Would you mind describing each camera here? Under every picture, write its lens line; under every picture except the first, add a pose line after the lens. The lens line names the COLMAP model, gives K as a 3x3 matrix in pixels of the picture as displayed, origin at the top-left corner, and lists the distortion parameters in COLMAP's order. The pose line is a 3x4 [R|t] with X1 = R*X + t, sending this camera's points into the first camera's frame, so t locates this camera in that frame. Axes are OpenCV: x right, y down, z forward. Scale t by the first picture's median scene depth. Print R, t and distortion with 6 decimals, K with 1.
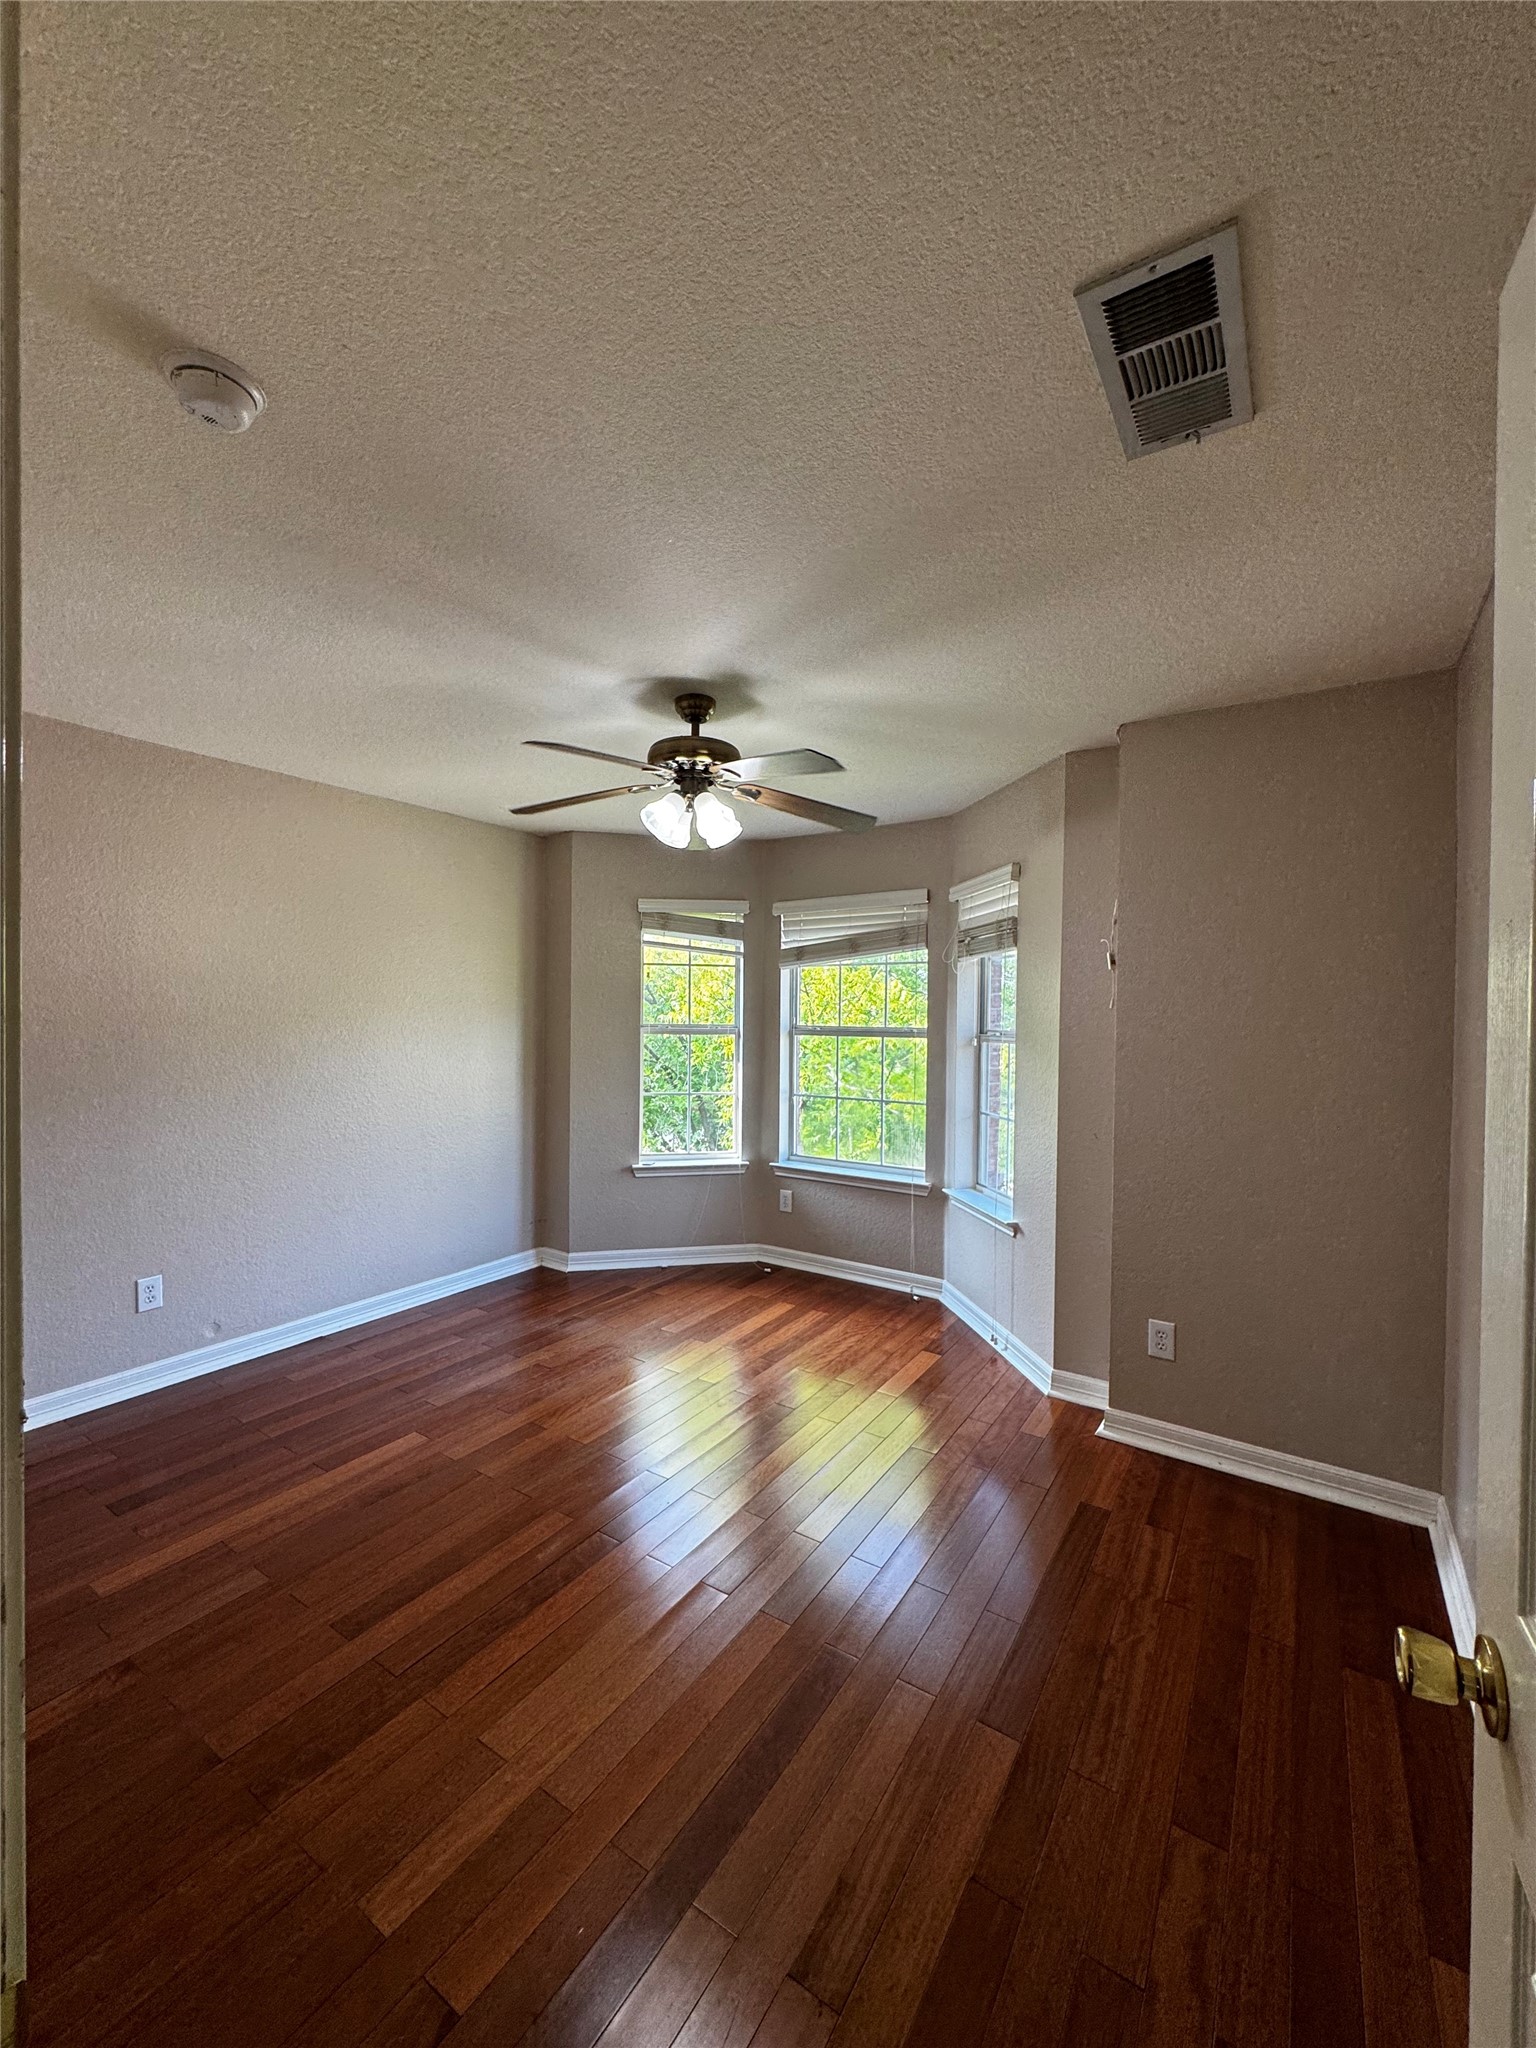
lens RADIAL K [[817.1, 0, 776.8], [0, 817.1, 1020.5], [0, 0, 1]] dist [-0.008686, -0.000067]
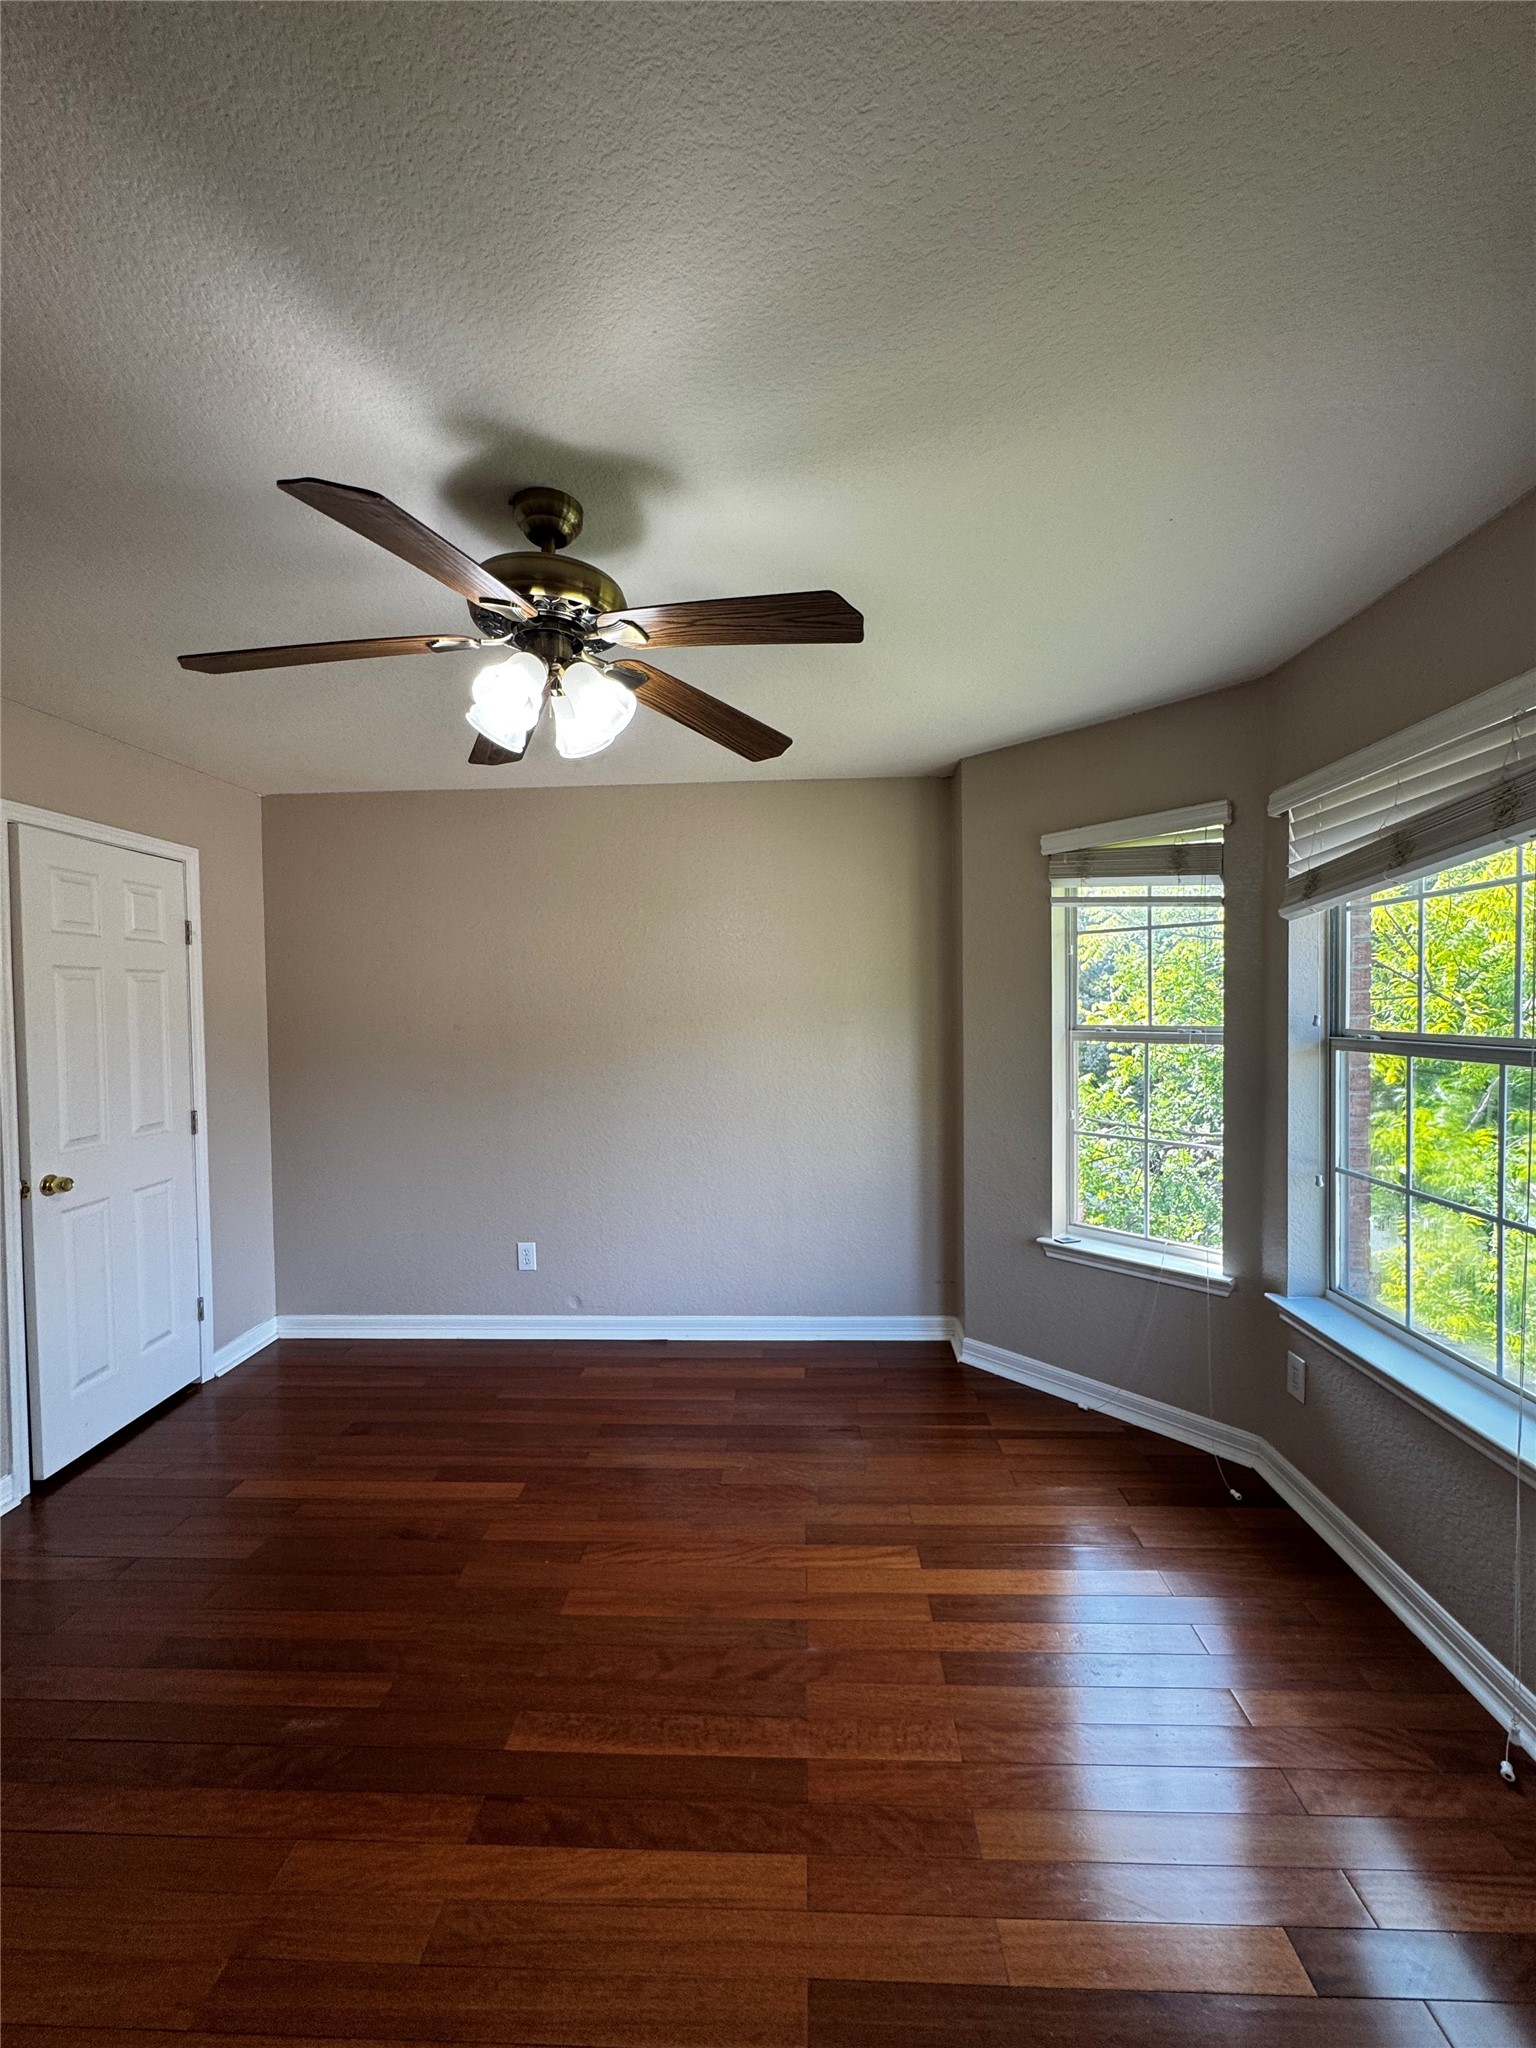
lens RADIAL K [[817.1, 0, 769.8], [0, 817.1, 1024.4], [0, 0, 1]] dist [-0.008686, -0.000067]
pose [[0.510058, 0.005137, -0.860125, 0.288201], [0.011020, 0.999861, 0.012507, -0.007488], [0.860070, -0.015858, 0.509930, 0.479499]]
